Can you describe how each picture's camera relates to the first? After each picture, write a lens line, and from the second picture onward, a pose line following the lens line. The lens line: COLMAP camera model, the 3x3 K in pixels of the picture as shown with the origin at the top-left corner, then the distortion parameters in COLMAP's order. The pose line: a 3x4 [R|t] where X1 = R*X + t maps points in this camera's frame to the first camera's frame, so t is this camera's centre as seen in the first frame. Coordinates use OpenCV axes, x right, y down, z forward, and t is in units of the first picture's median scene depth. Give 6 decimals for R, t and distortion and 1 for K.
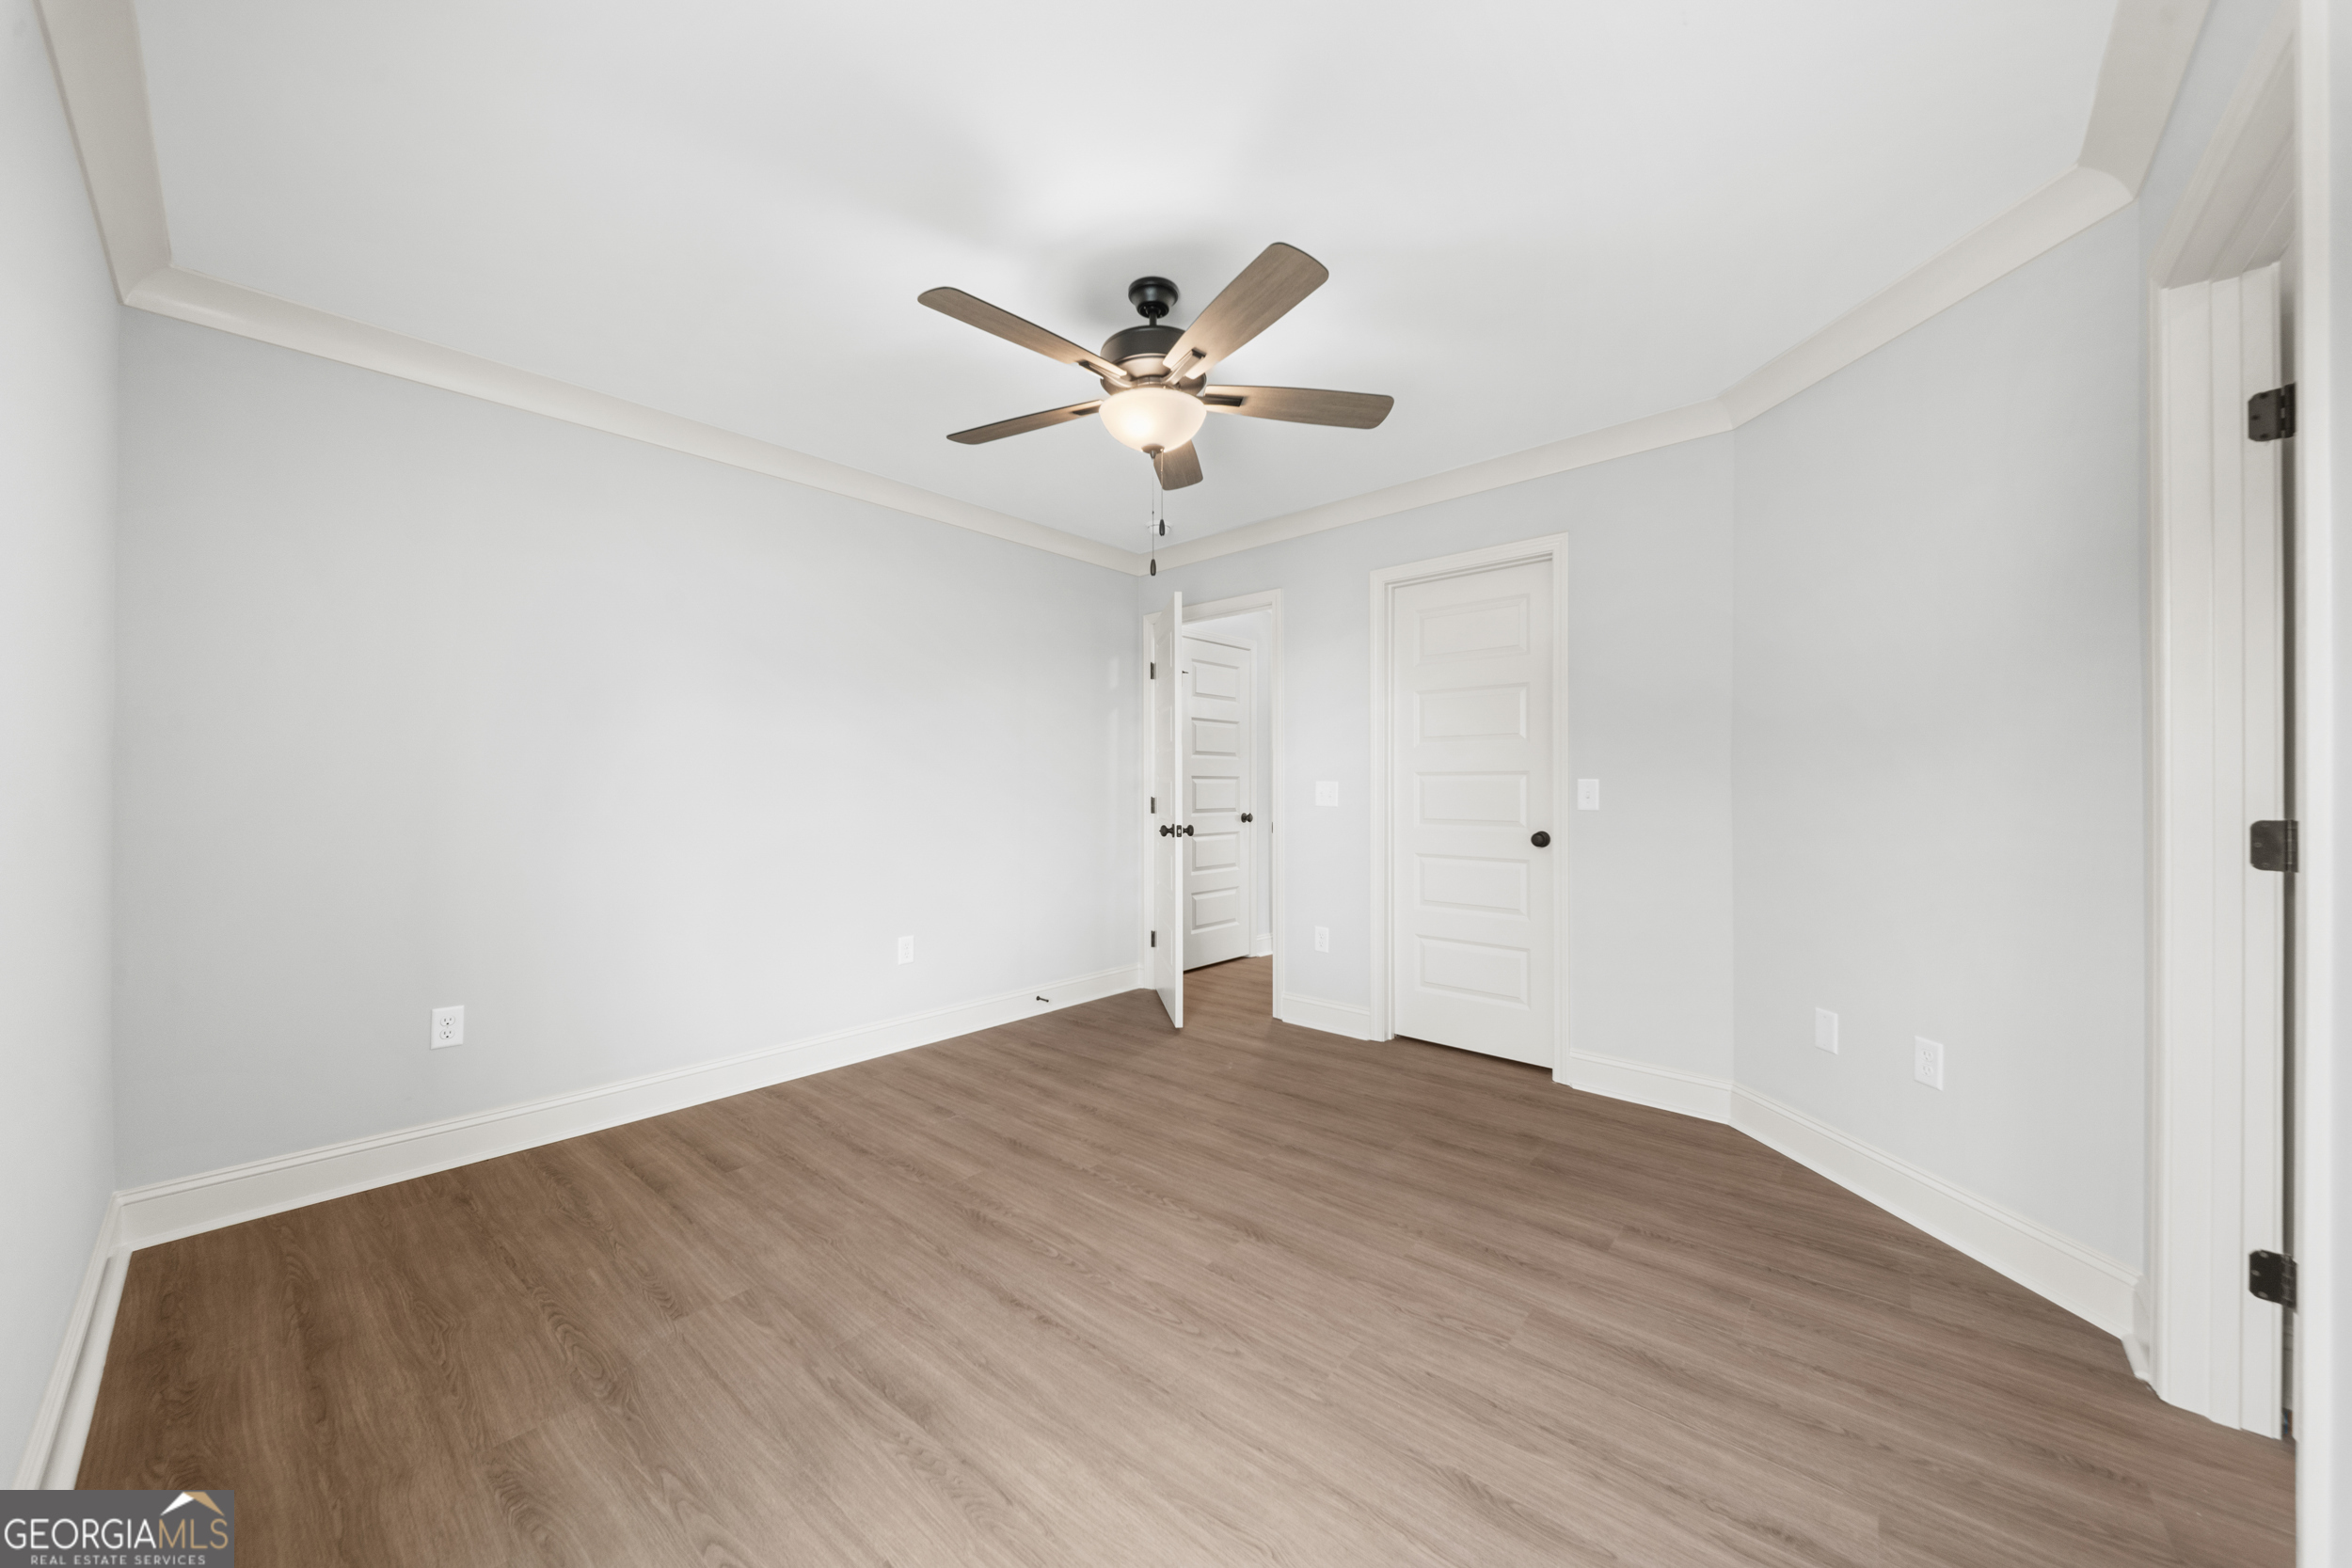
lens RADIAL K [[835.9, 0, 1162.2], [0, 835.9, 789.7], [0, 0, 1]] dist [0.008297, -0.000113]
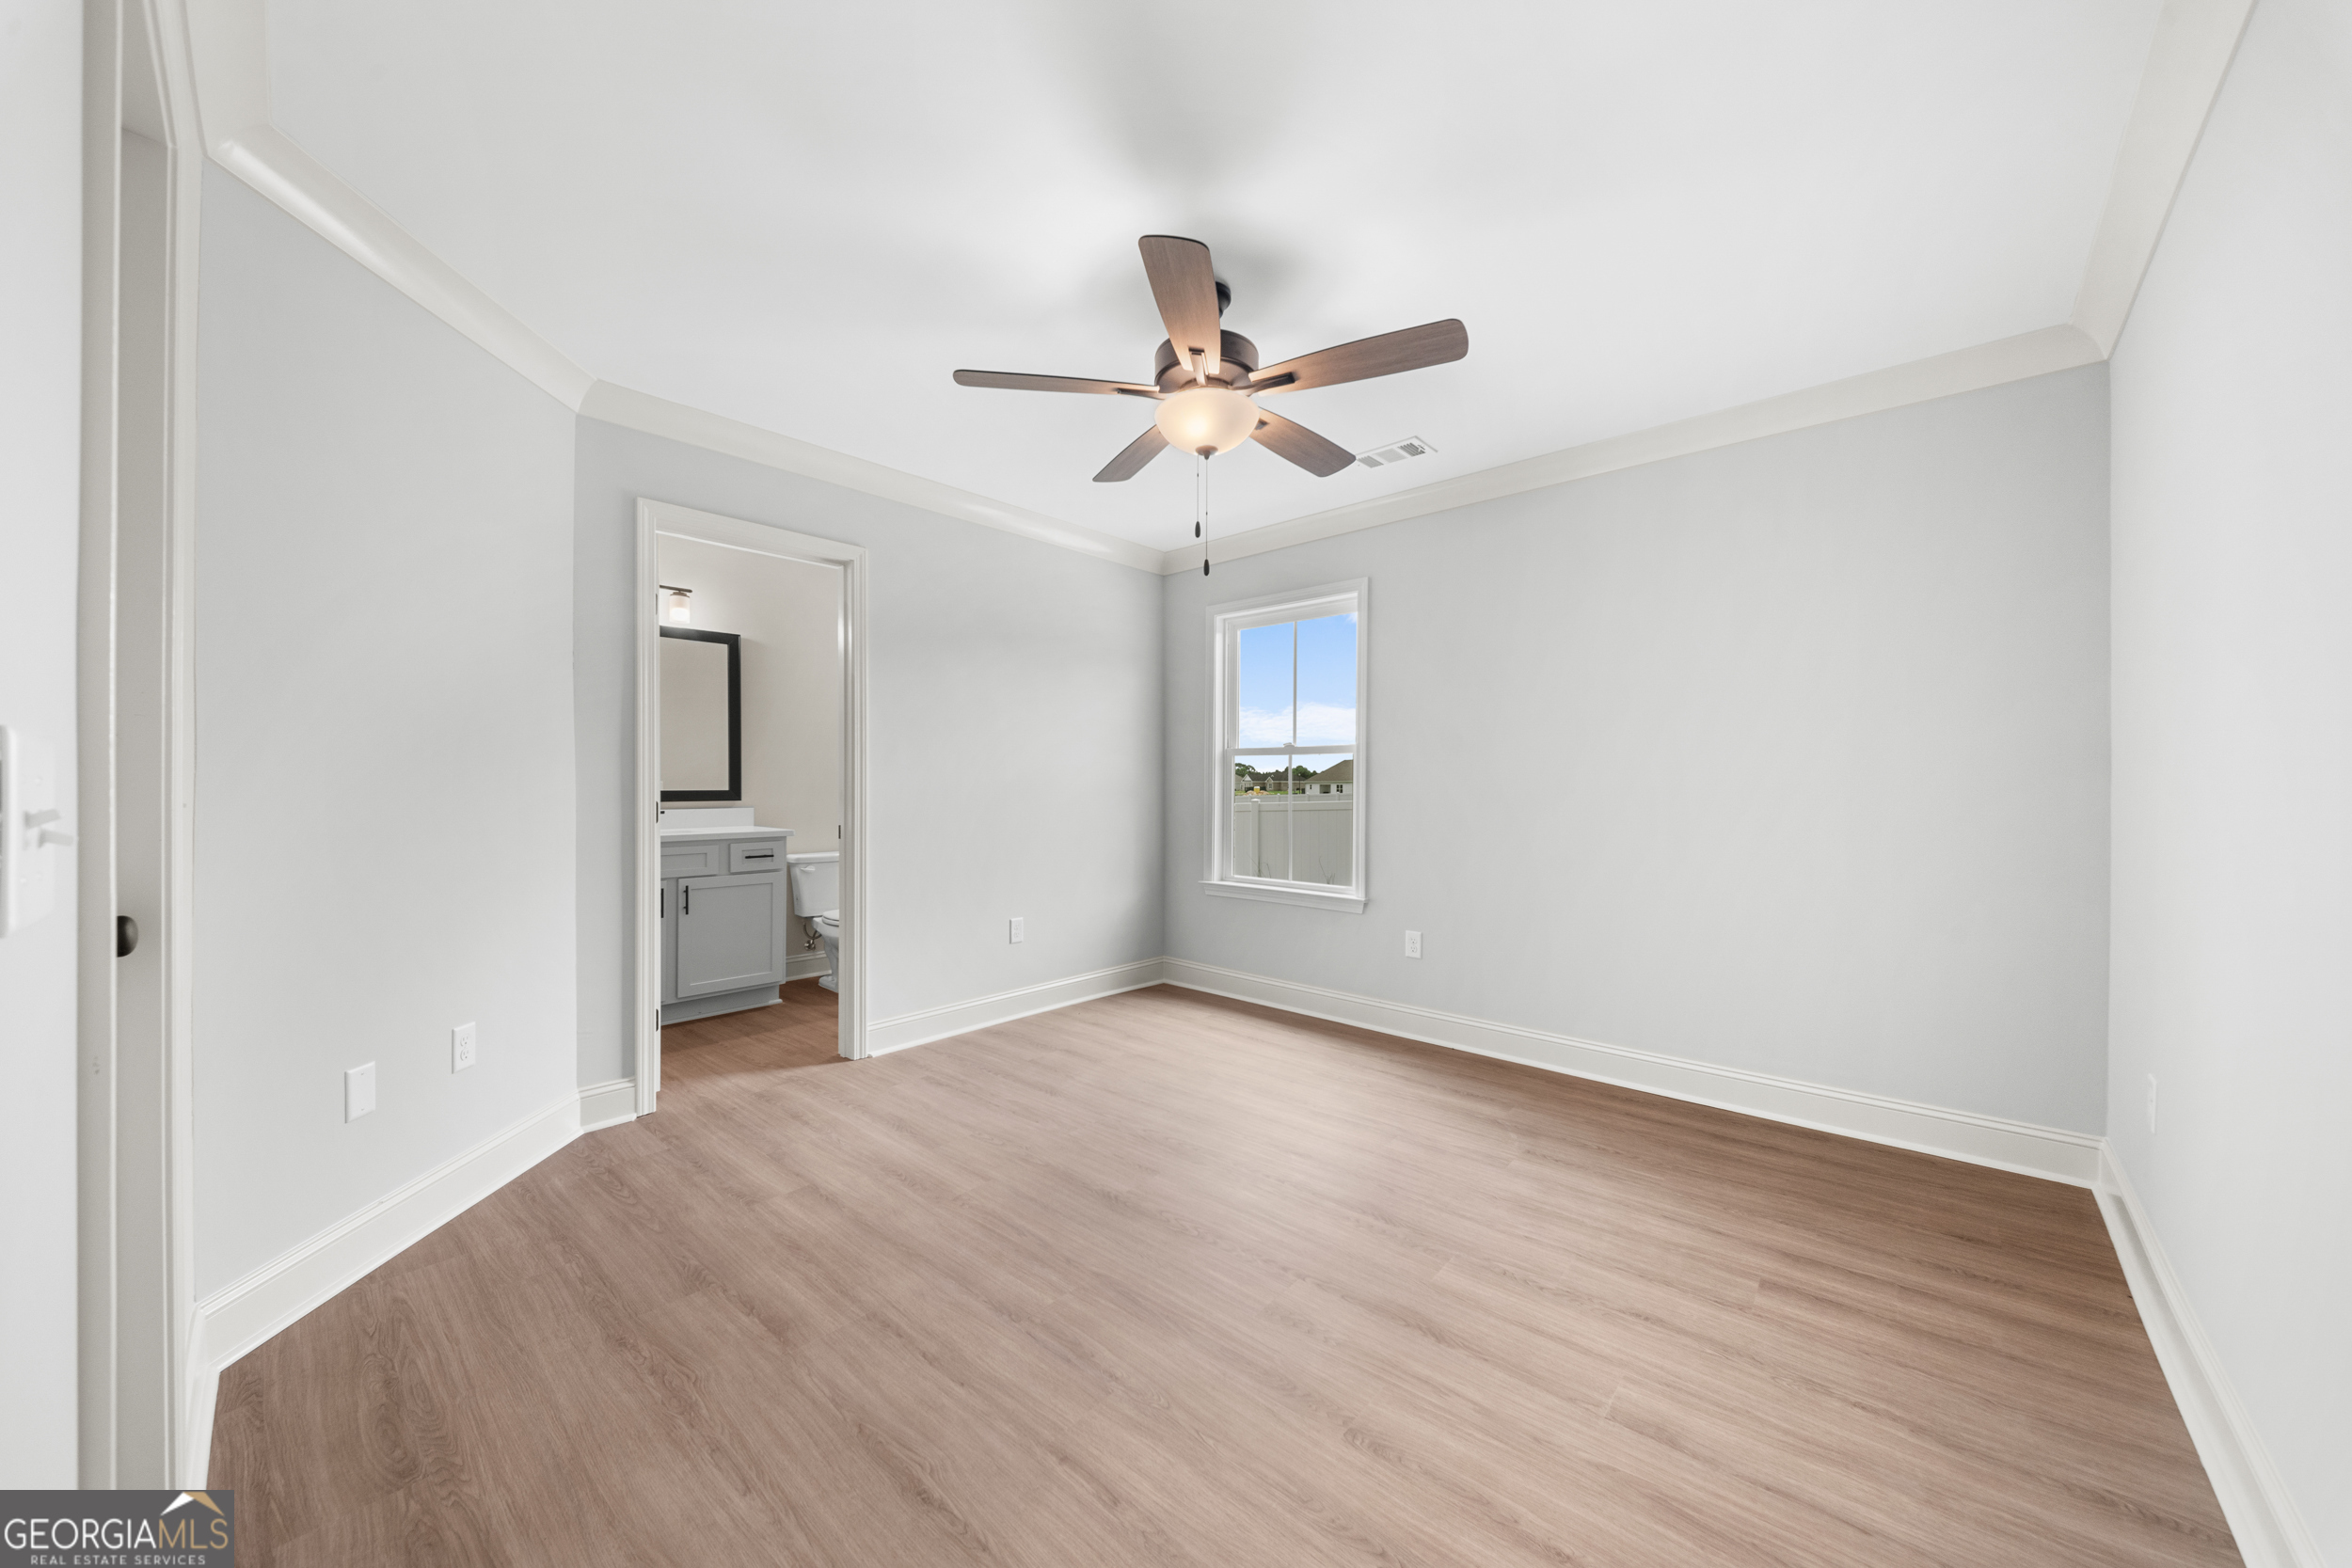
lens RADIAL K [[835.9, 0, 1162.2], [0, 835.9, 789.7], [0, 0, 1]] dist [0.008297, -0.000113]
pose [[-0.999991, -0.001356, 0.003927, 0.036843], [-0.001323, 0.999965, 0.008211, -0.003671], [-0.003938, 0.008206, -0.999959, 1.914436]]
